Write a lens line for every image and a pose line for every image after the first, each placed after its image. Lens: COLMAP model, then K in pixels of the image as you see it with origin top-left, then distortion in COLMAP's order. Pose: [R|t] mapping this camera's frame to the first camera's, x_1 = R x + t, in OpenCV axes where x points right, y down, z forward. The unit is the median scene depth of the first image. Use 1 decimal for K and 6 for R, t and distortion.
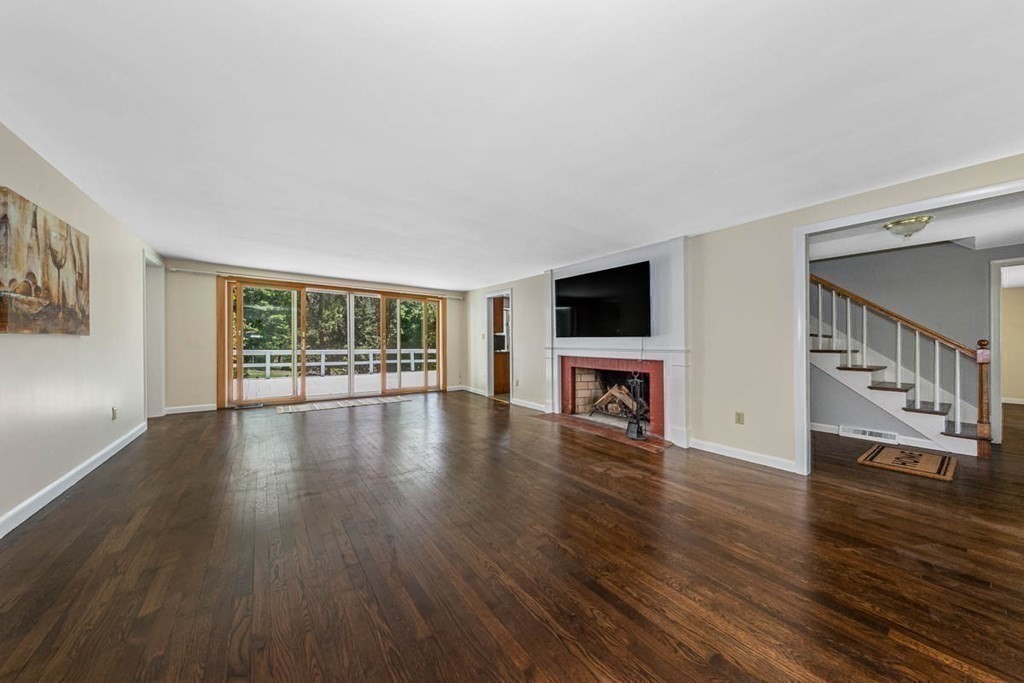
lens RADIAL K [[335.6, 0, 511.1], [0, 335.6, 344.3], [0, 0, 1]] dist [0.001463, -0.000051]
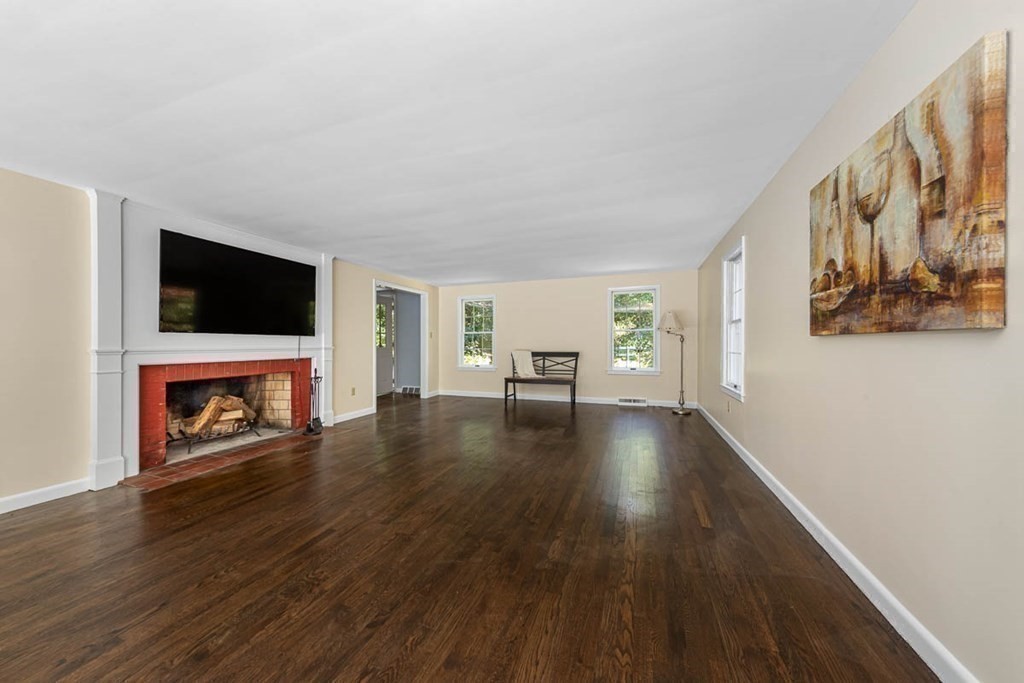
lens RADIAL K [[358.5, 0, 509.5], [0, 358.5, 342.2], [0, 0, 1]] dist [0.005378, -0.000320]
pose [[-0.551098, -0.004741, 0.834427, -0.719896], [0.000218, 0.999983, 0.005826, -0.007983], [-0.834441, 0.003392, -0.551087, 0.888752]]
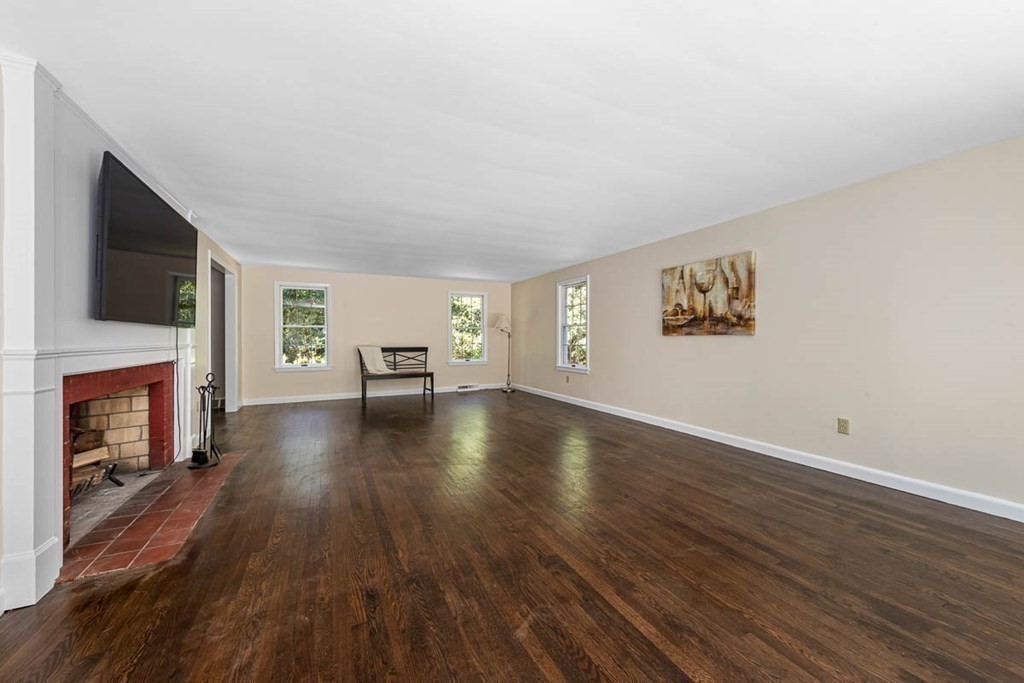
lens RADIAL K [[377.4, 0, 510.0], [0, 377.4, 339.0], [0, 0, 1]] dist [-0.003147, -0.000017]
pose [[-0.984969, -0.006704, 0.172600, -0.355289], [-0.005668, 0.999963, 0.006493, -0.008136], [-0.172637, 0.005417, -0.984971, 1.371393]]
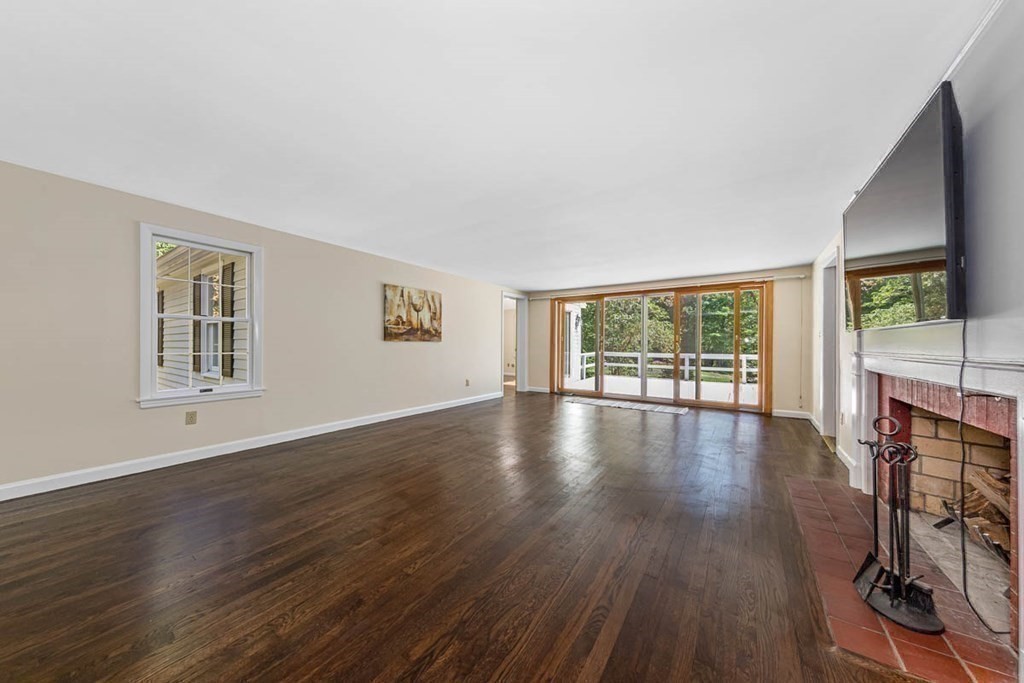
lens RADIAL K [[340.1, 0, 505.4], [0, 340.1, 345.1], [0, 0, 1]] dist [0.001443, 0.000024]
pose [[0.316212, -0.005508, -0.948673, 0.470032], [-0.006176, 0.999950, -0.007864, 0.004899], [0.948669, 0.008346, 0.316162, 0.396639]]
